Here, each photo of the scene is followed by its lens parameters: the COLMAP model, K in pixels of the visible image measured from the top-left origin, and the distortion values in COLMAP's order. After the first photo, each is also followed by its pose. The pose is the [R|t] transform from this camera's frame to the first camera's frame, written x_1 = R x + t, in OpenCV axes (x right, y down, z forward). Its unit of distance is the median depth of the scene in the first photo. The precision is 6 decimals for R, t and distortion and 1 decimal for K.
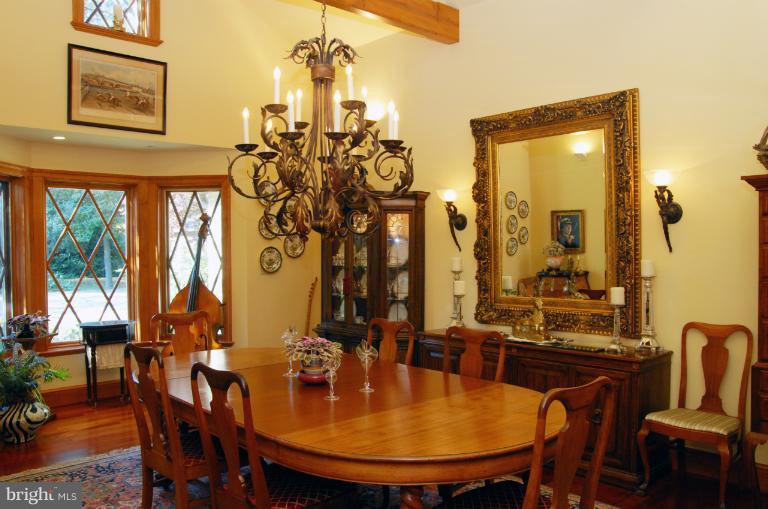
lens RADIAL K [[638.2, 0, 383.9], [0, 638.2, 270.5], [0, 0, 1]] dist [-0.002184, -0.002716]
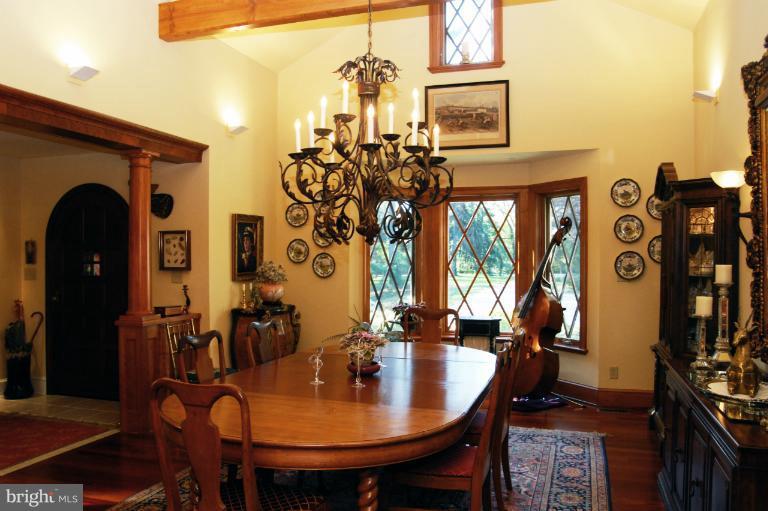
lens RADIAL K [[640.4, 0, 384.0], [0, 640.4, 255.5], [0, 0, 1]] dist [-0.001659, -0.000274]
pose [[0.512002, 0.005305, -0.858968, 0.485178], [-0.036739, 0.999201, -0.015728, -0.004409], [0.858198, 0.039610, 0.511788, 0.278430]]
